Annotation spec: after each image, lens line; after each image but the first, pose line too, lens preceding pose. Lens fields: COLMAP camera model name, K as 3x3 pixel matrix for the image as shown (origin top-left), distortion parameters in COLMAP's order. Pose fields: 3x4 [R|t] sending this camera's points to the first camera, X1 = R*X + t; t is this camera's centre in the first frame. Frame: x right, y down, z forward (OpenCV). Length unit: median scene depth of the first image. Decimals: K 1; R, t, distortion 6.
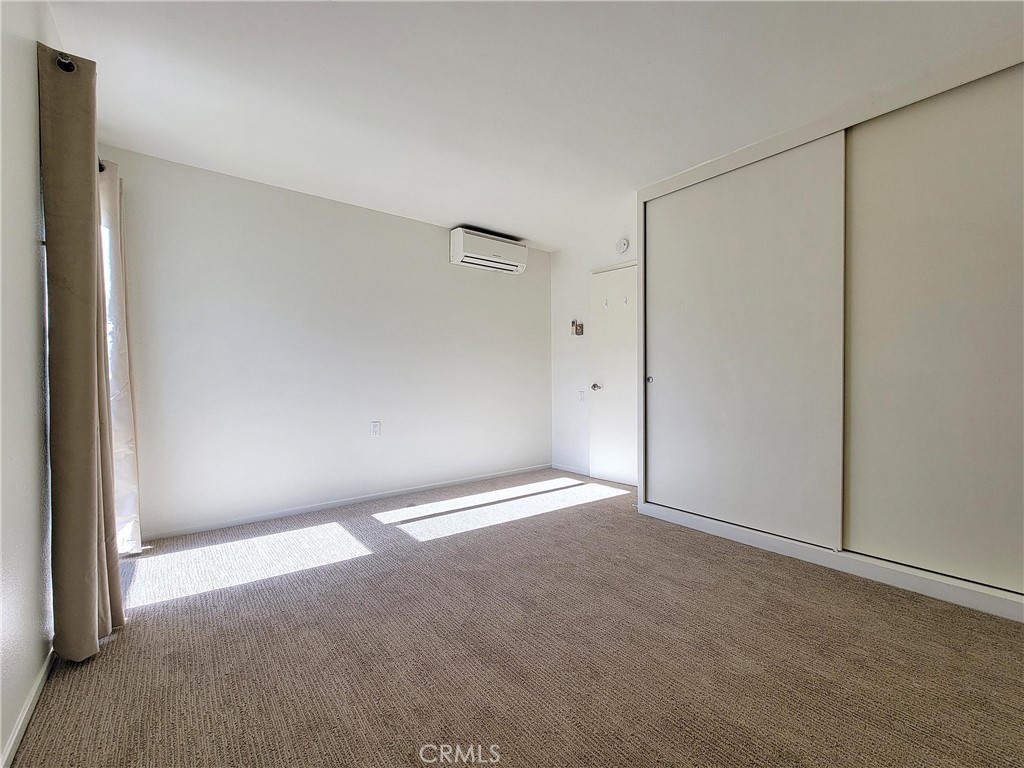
lens RADIAL K [[431.5, 0, 512.0], [0, 431.5, 384.0], [0, 0, 1]] dist [0.001806, 0.000212]
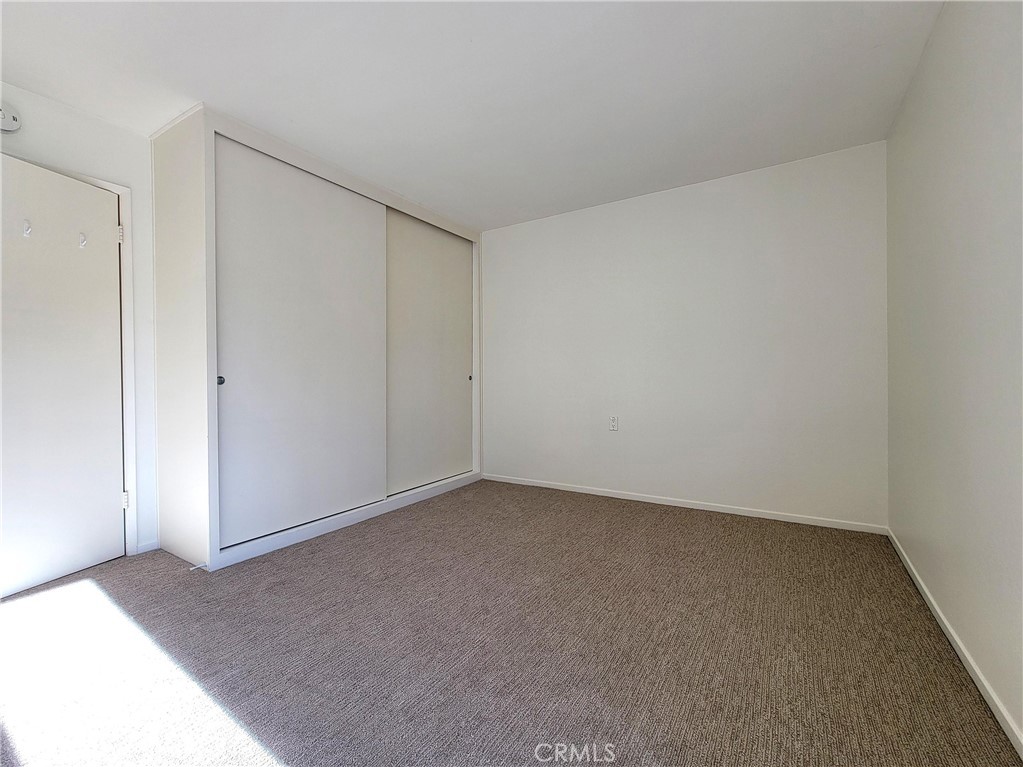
lens RADIAL K [[431.1, 0, 511.5], [0, 431.1, 383.5], [0, 0, 1]] dist [0.001806, 0.000212]
pose [[-0.328556, -0.009620, 0.944435, -0.682306], [0.015091, 0.999767, 0.015434, -0.012099], [-0.944364, 0.019324, -0.328335, 0.997759]]
